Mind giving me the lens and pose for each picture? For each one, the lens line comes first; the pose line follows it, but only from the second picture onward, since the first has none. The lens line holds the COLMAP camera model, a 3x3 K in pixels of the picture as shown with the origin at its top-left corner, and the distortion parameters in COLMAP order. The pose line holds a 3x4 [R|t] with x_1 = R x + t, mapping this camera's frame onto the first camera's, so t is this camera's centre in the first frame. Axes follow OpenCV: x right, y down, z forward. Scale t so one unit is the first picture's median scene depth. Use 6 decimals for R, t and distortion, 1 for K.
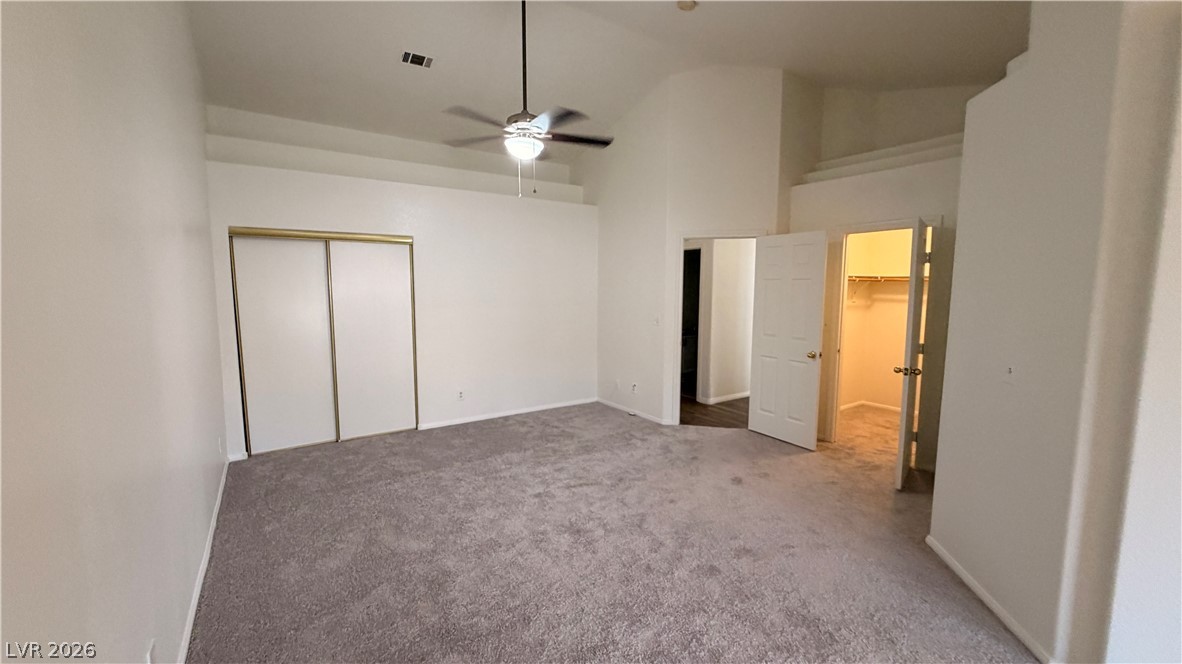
lens RADIAL K [[471.2, 0, 589.8], [0, 471.2, 332.4], [0, 0, 1]] dist [0.000165, -0.000083]
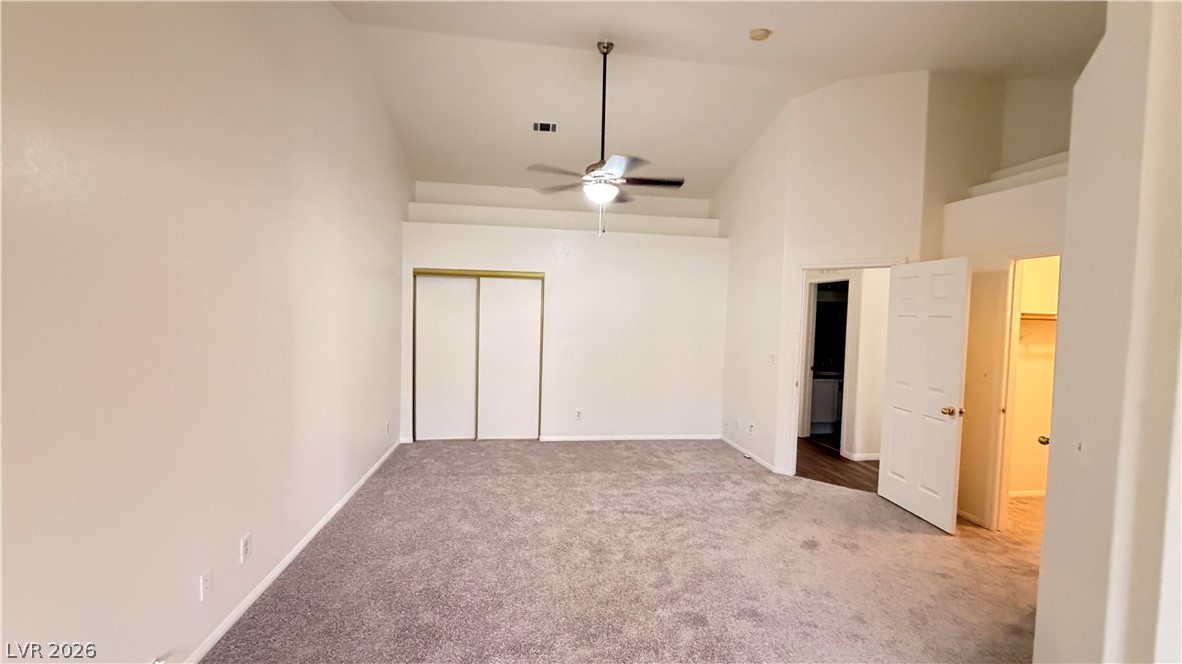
lens RADIAL K [[471.2, 0, 584.6], [0, 471.2, 330.3], [0, 0, 1]] dist [0.000165, -0.000083]
pose [[0.898470, 0.034927, -0.437643, 0.262755], [-0.066190, 0.996213, -0.056381, -0.001733], [0.434016, 0.079624, 0.897379, 0.007529]]
